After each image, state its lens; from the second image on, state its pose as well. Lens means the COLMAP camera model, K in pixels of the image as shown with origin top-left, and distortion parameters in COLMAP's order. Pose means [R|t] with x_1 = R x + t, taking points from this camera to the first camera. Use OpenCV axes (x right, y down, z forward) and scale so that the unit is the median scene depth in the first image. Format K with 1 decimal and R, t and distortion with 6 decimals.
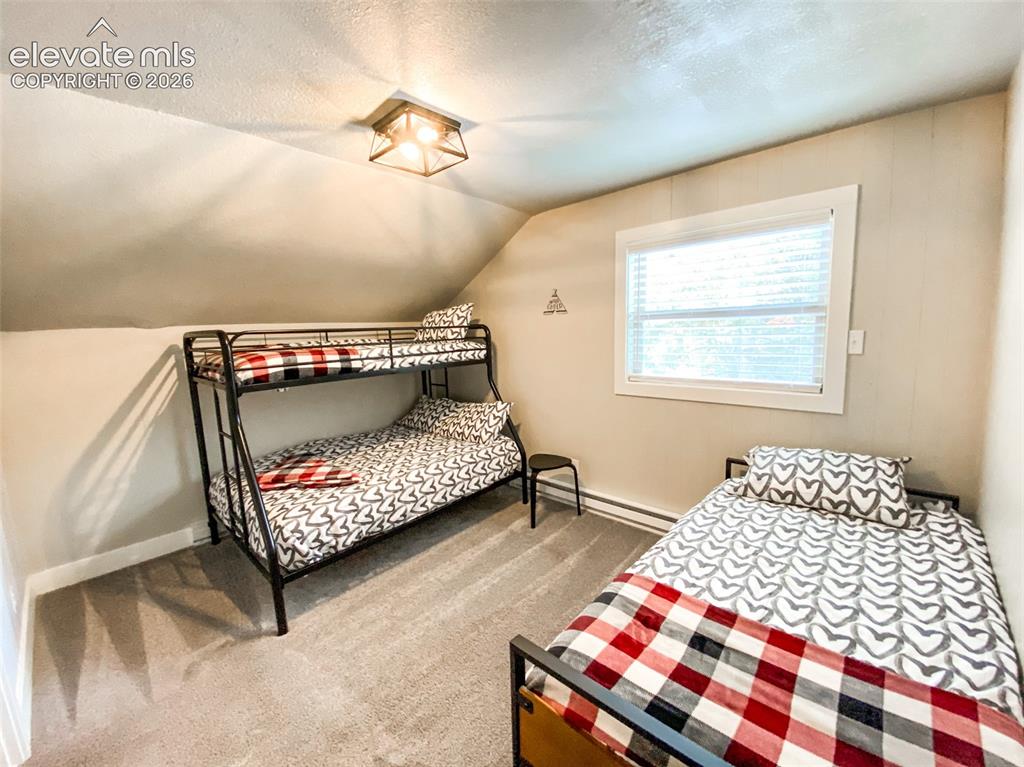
lens RADIAL K [[415.3, 0, 512.0], [0, 415.3, 383.5], [0, 0, 1]] dist [0.038810, -0.033629]
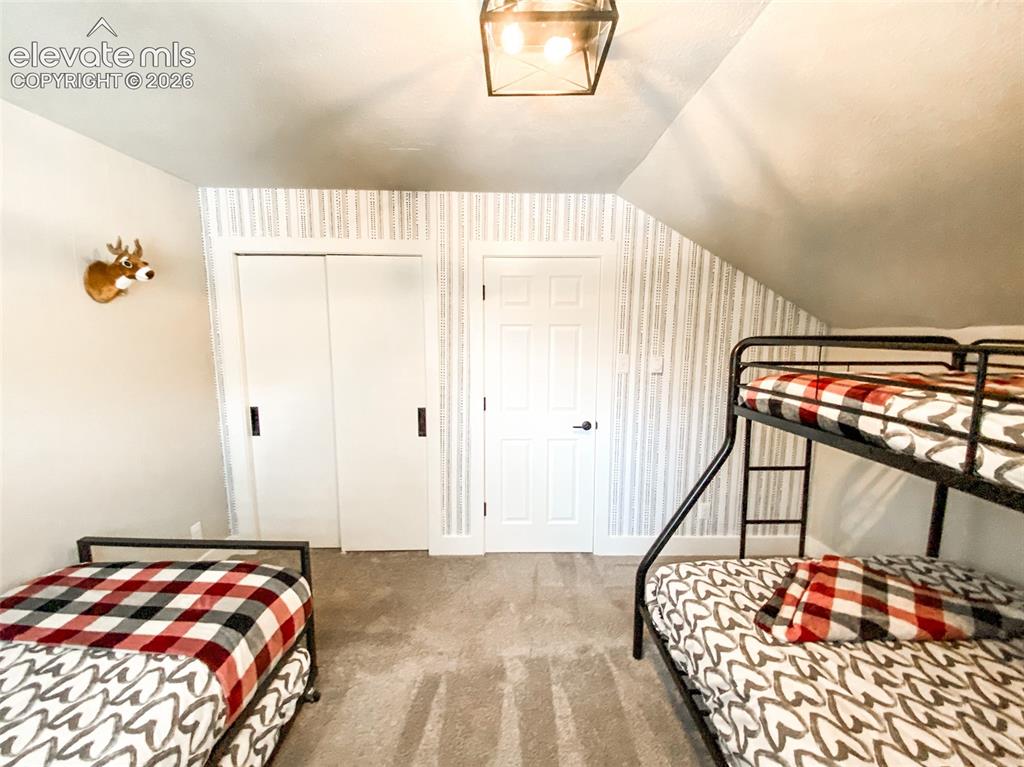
lens RADIAL K [[415.3, 0, 512.0], [0, 415.3, 383.5], [0, 0, 1]] dist [0.038810, -0.033629]
pose [[-0.731567, 0.106938, -0.673330, 0.184677], [-0.074969, 0.969015, 0.235352, -0.161584], [0.677635, 0.222654, -0.700882, 1.037892]]
